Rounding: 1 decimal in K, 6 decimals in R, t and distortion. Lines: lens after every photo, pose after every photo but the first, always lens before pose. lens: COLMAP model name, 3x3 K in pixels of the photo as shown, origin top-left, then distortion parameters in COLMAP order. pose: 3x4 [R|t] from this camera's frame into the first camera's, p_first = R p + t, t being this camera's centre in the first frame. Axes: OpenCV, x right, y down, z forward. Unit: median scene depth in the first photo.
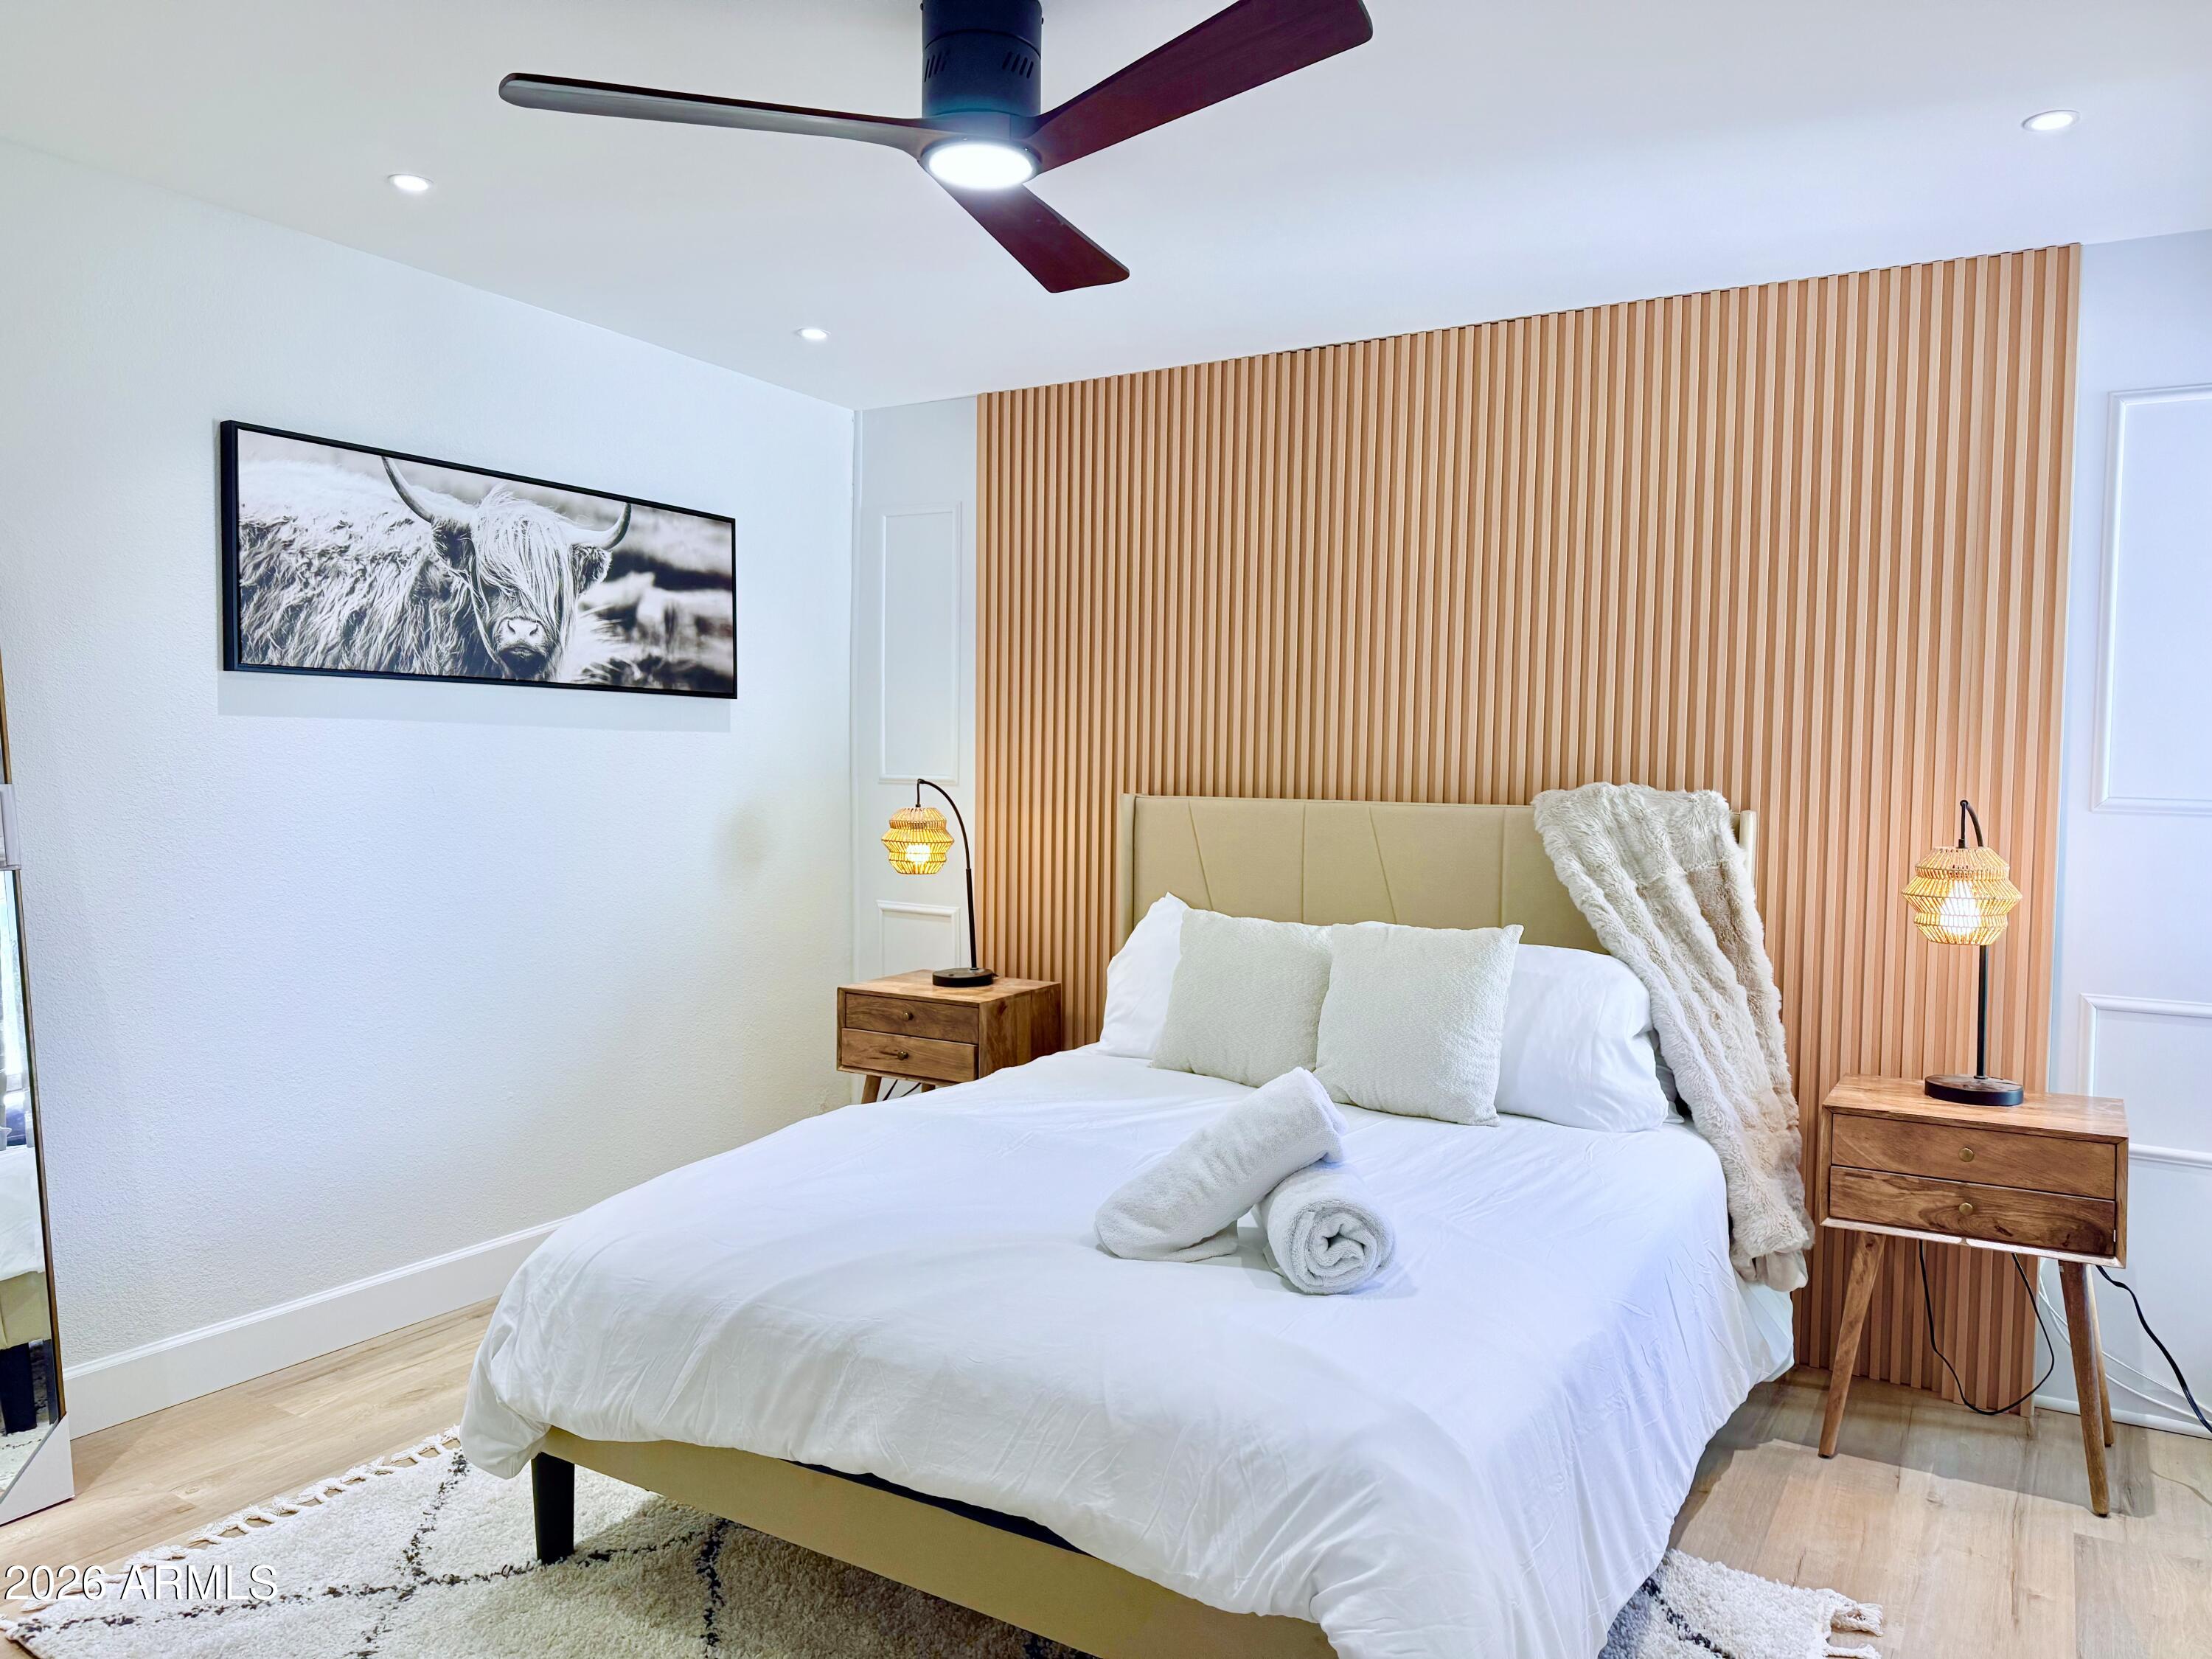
lens RADIAL K [[1563.0, 0, 1106.8], [0, 1563.0, 836.3], [0, 0, 1]] dist [0.051791, -0.059696]
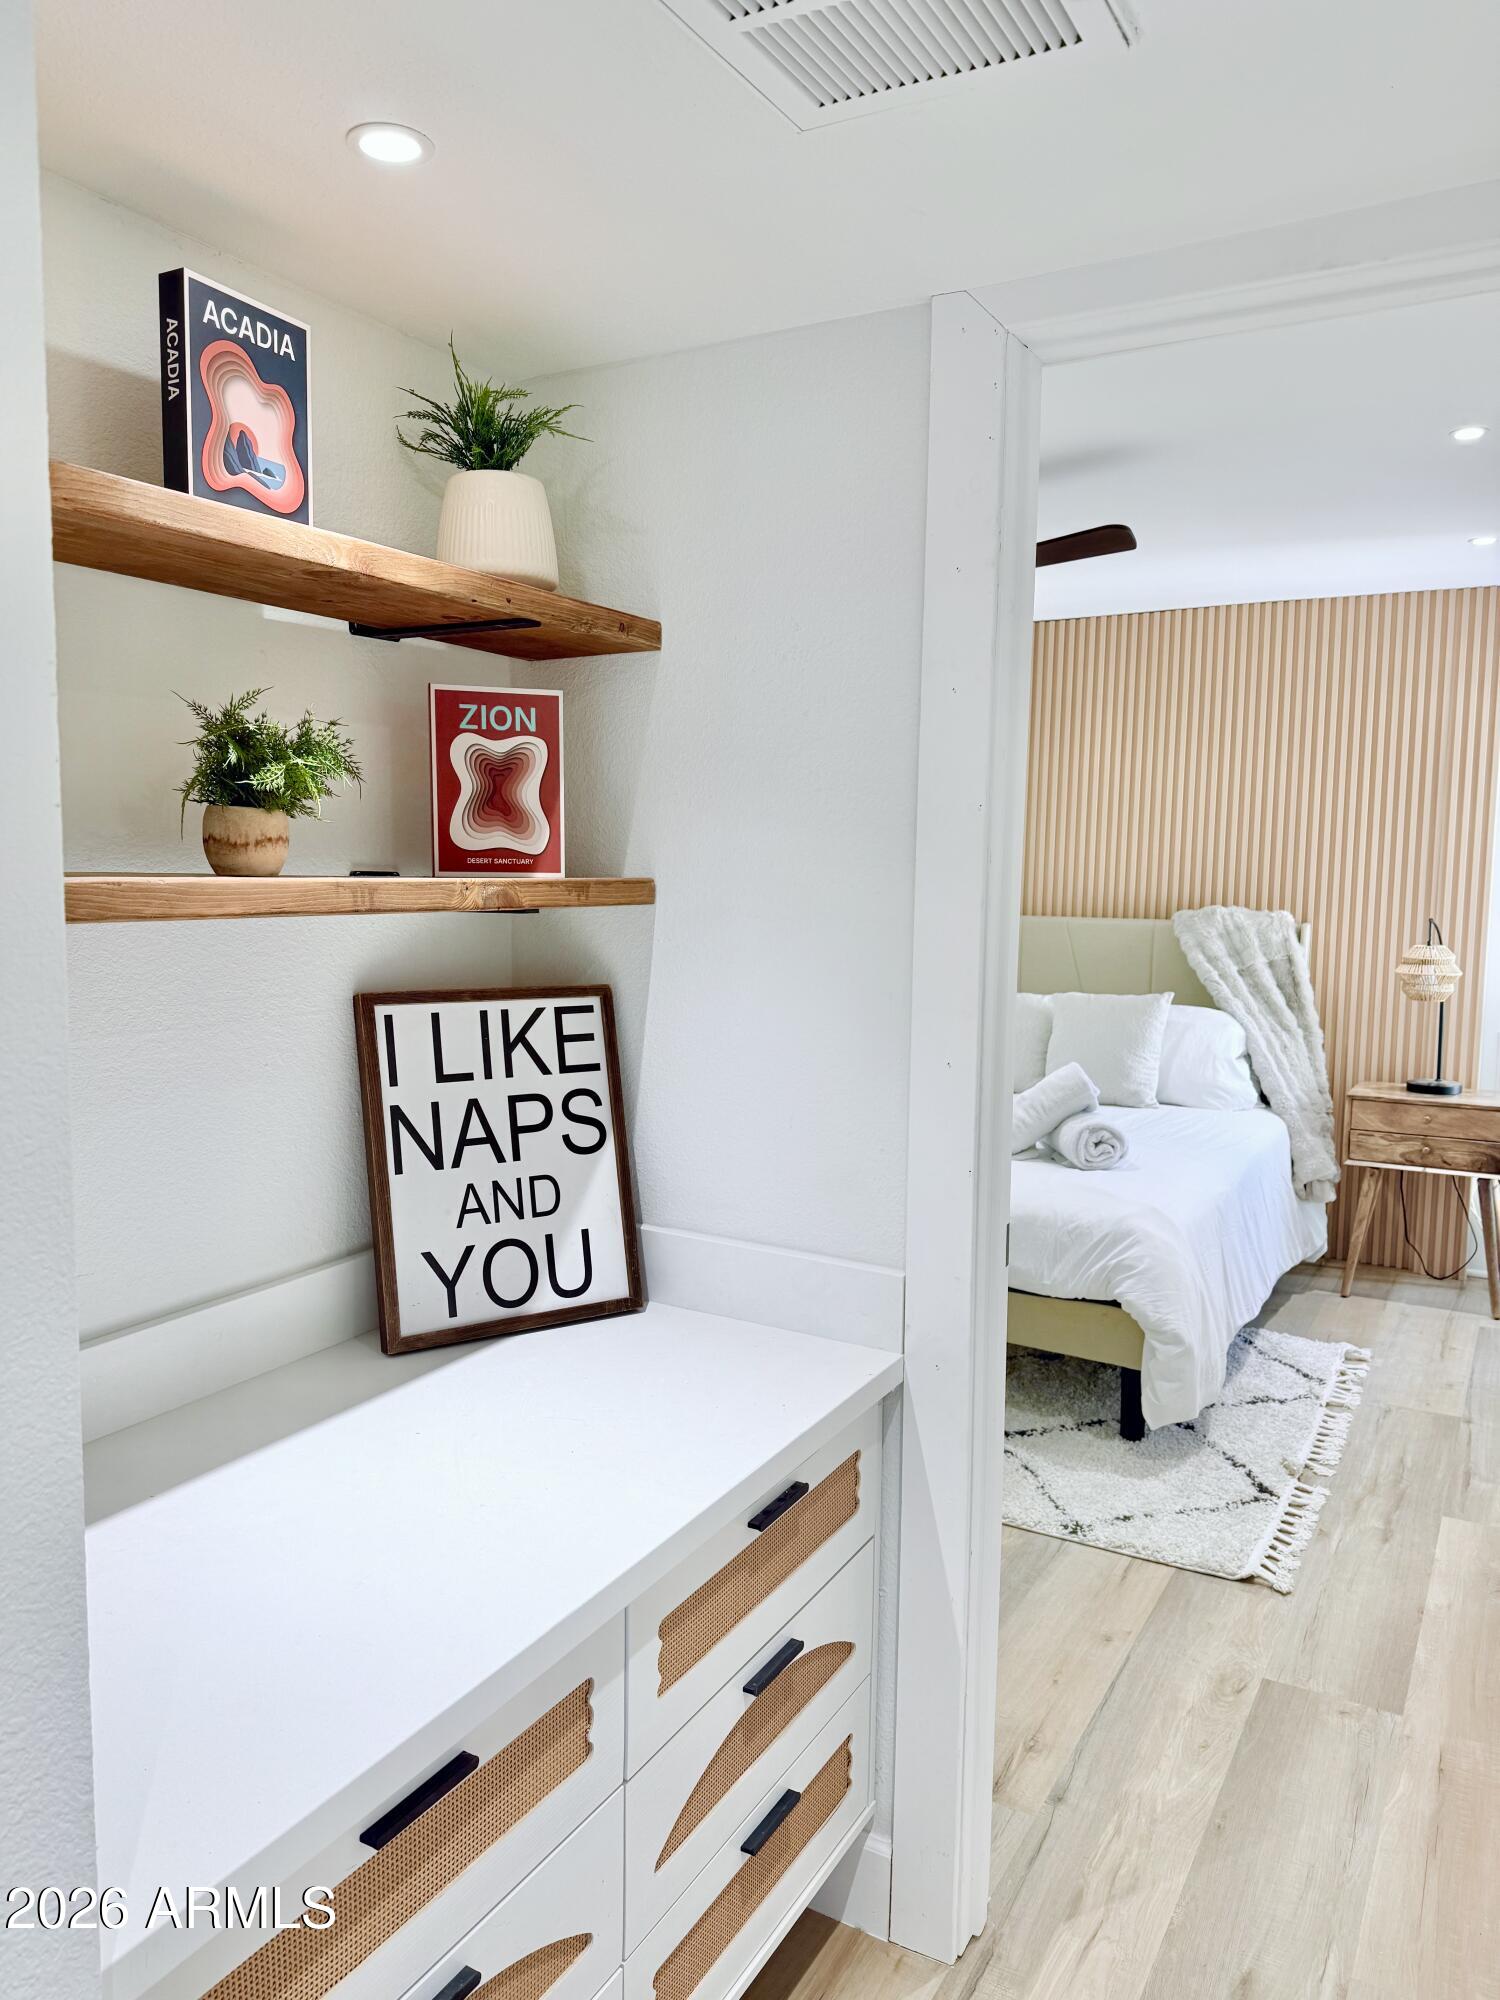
lens RADIAL K [[1413.2, 0, 753.9], [0, 1413.2, 1006.0], [0, 0, 1]] dist [0.051791, -0.059696]
pose [[0.999711, -0.001498, 0.023978, -0.220931], [0.000326, 0.998807, 0.048827, -0.002975], [-0.024023, -0.048805, 0.998519, -0.510780]]
